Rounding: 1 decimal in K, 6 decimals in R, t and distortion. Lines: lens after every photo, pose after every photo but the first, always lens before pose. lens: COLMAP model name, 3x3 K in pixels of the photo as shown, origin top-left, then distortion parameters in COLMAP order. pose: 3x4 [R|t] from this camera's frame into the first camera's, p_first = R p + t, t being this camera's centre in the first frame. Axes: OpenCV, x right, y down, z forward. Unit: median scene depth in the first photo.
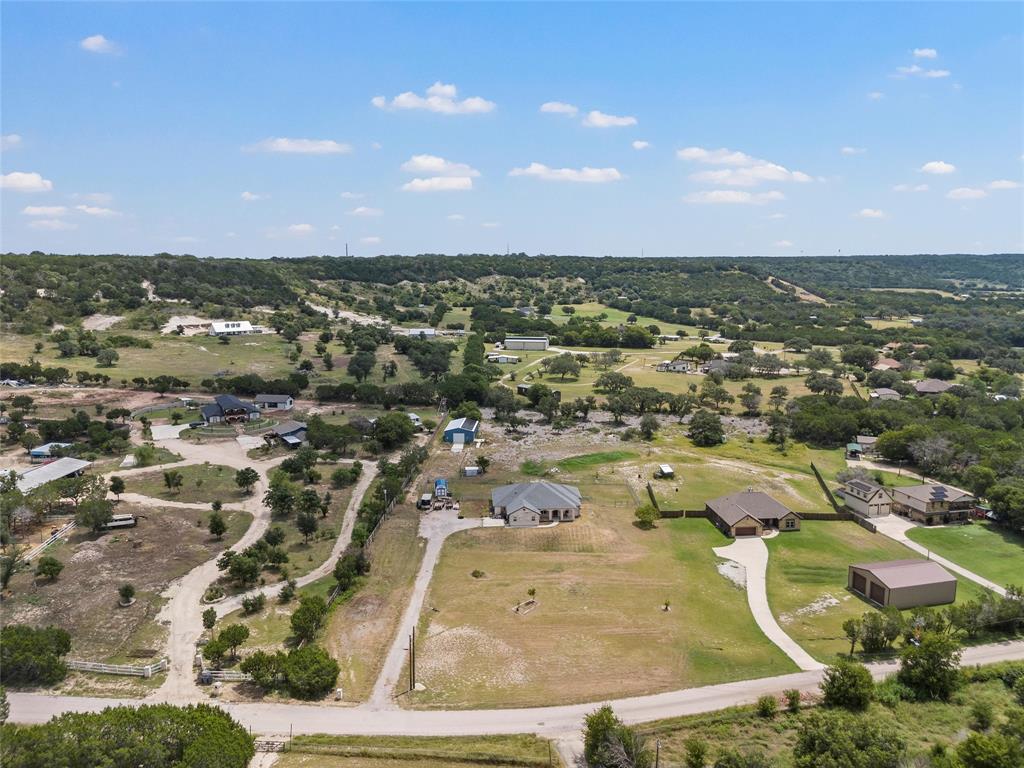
lens RADIAL K [[687.0, 0, 512.0], [0, 687.0, 384.0], [0, 0, 1]] dist [0.072961, -0.069578]
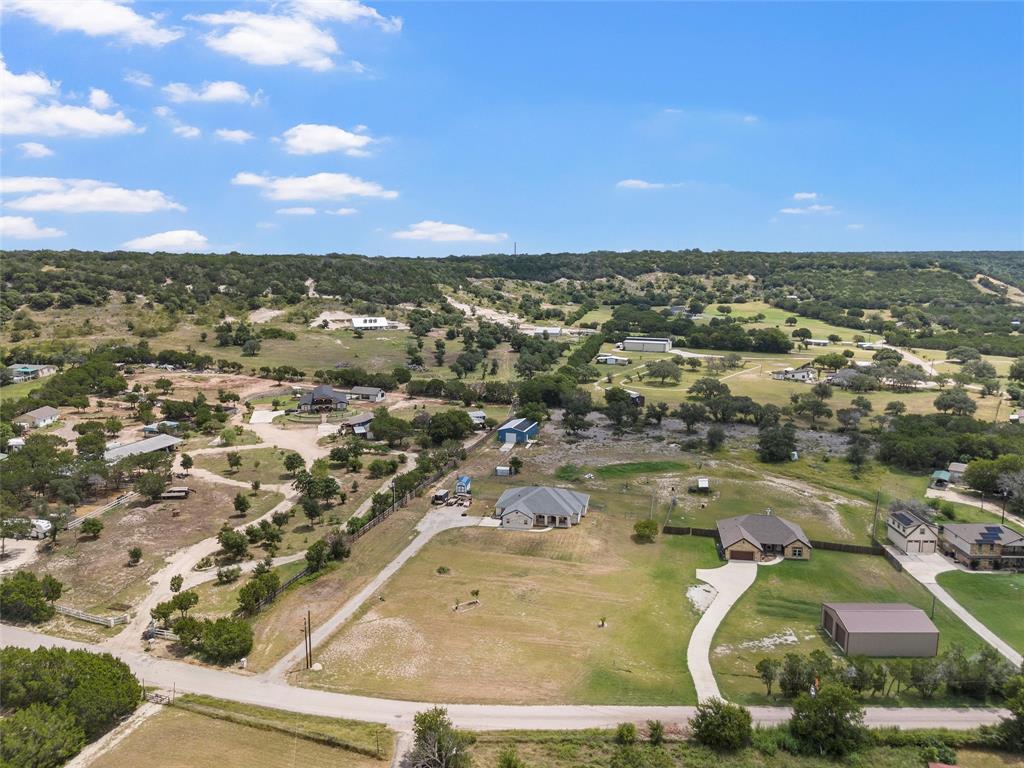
lens RADIAL K [[687.0, 0, 512.0], [0, 687.0, 384.0], [0, 0, 1]] dist [0.072961, -0.069578]
pose [[0.971697, 0.041672, -0.232527, 0.158426], [-0.040681, 0.999131, 0.009057, -0.010605], [0.232703, 0.000659, 0.972548, 0.006743]]
